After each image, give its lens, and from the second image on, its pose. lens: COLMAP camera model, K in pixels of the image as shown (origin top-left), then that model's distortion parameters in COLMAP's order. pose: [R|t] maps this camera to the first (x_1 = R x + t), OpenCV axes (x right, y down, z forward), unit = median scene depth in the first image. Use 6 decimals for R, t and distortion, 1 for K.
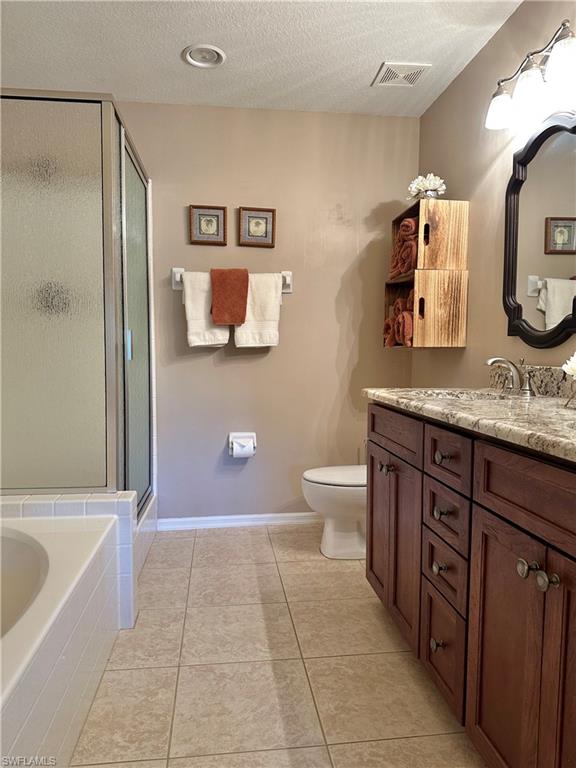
lens RADIAL K [[547.7, 0, 288.0], [0, 547.7, 384.0], [0, 0, 1]] dist [0.068791, -0.058360]
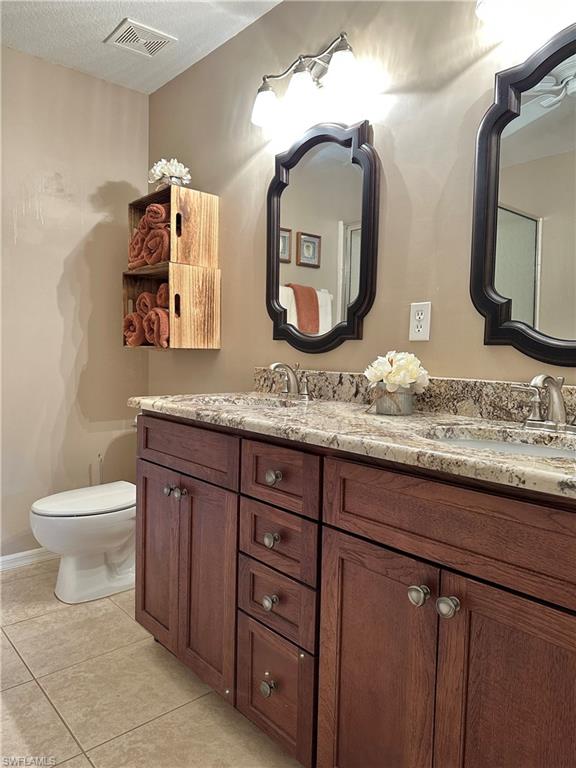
lens RADIAL K [[545.1, 0, 288.0], [0, 545.1, 384.0], [0, 0, 1]] dist [0.074715, -0.081654]
pose [[0.833146, -0.023925, 0.552536, -0.108560], [0.018869, 0.999712, 0.014836, -0.017827], [-0.552732, -0.001935, 0.833357, 0.143289]]
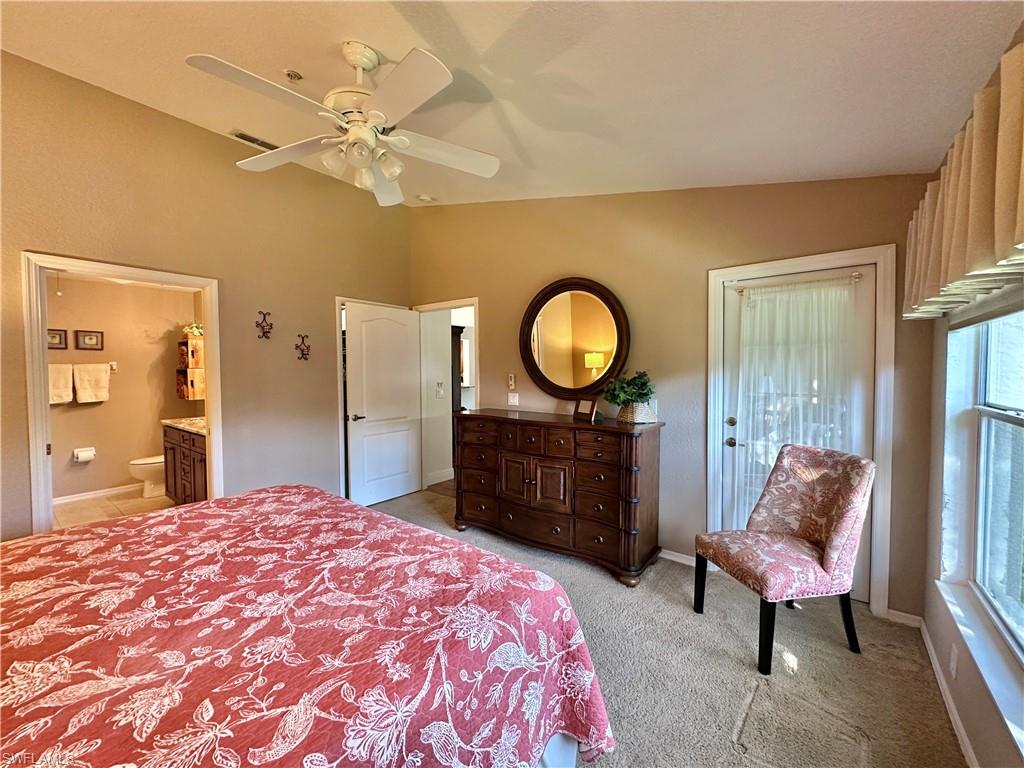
lens RADIAL K [[408.8, 0, 512.0], [0, 408.8, 384.0], [0, 0, 1]] dist [-0.002302, -0.000220]
pose [[0.709669, -0.041680, 0.703302, -0.023165], [0.059344, 0.998237, -0.000723, -0.052601], [-0.702032, 0.042250, 0.710891, -1.287448]]
